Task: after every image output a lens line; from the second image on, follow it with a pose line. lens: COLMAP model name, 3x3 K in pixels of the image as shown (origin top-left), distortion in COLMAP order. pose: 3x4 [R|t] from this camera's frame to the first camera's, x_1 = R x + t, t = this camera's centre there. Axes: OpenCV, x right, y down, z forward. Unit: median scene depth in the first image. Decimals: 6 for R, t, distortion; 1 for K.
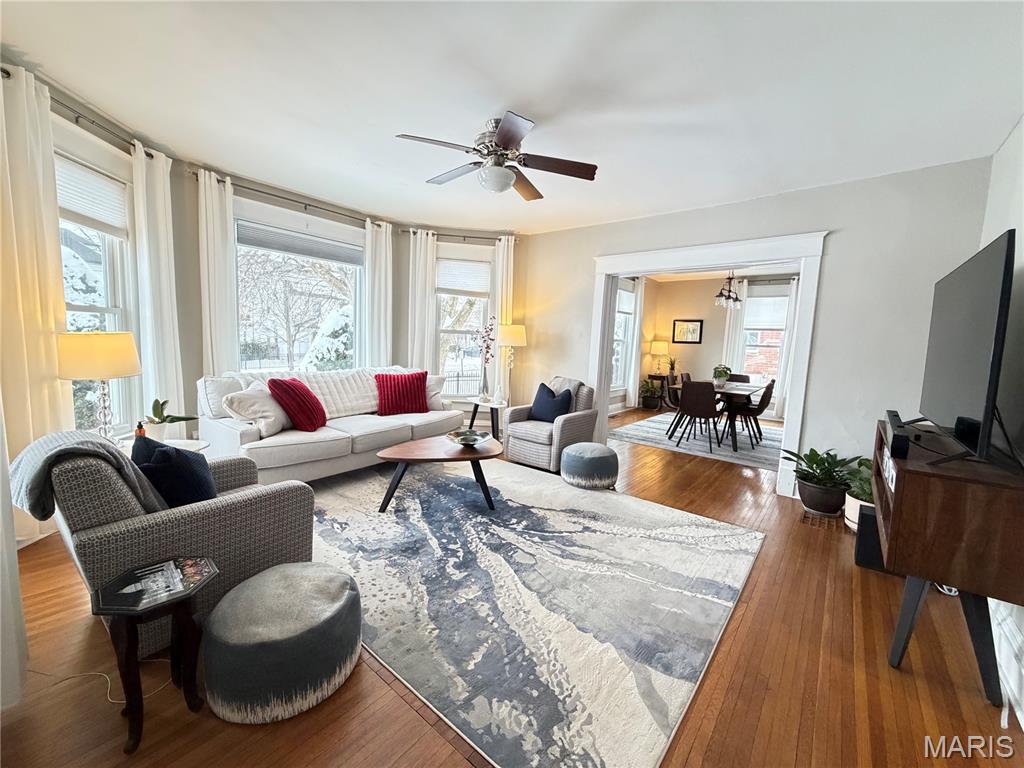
lens RADIAL K [[406.3, 0, 506.3], [0, 406.3, 384.0], [0, 0, 1]] dist [-0.001602, -0.000024]
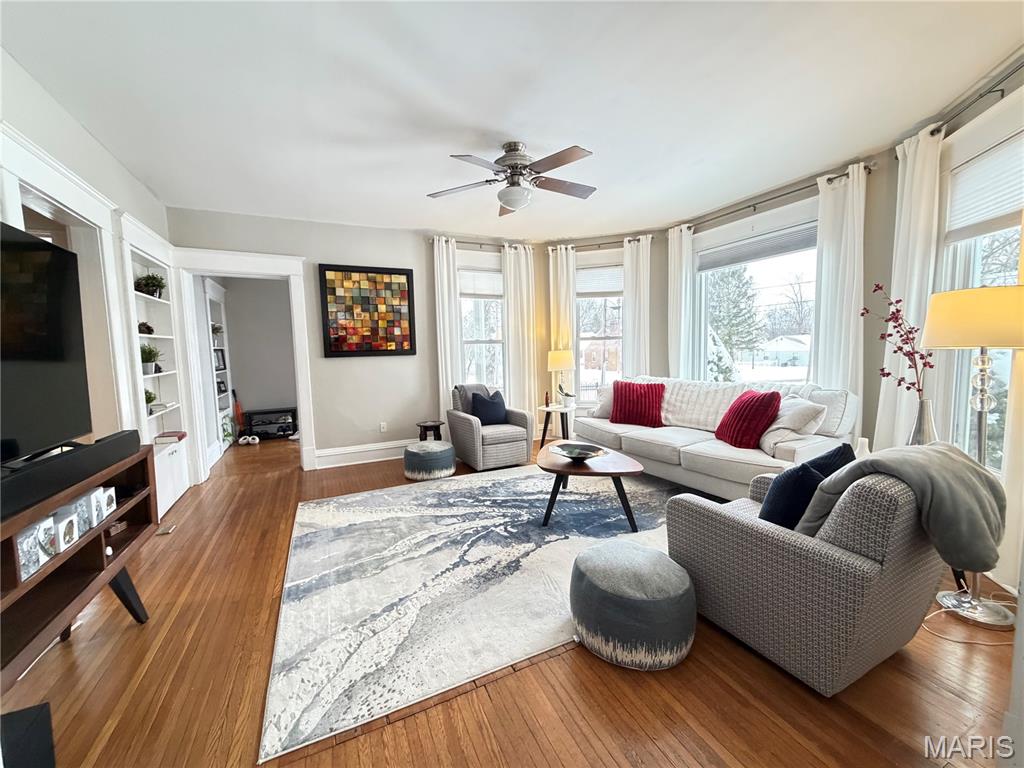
lens RADIAL K [[406.3, 0, 509.2], [0, 406.3, 383.8], [0, 0, 1]] dist [-0.001602, -0.000024]
pose [[-0.422359, 0.045063, -0.905308, 0.918194], [-0.093421, 0.991281, 0.092927, -0.104217], [0.901601, 0.123823, -0.414467, 1.399215]]
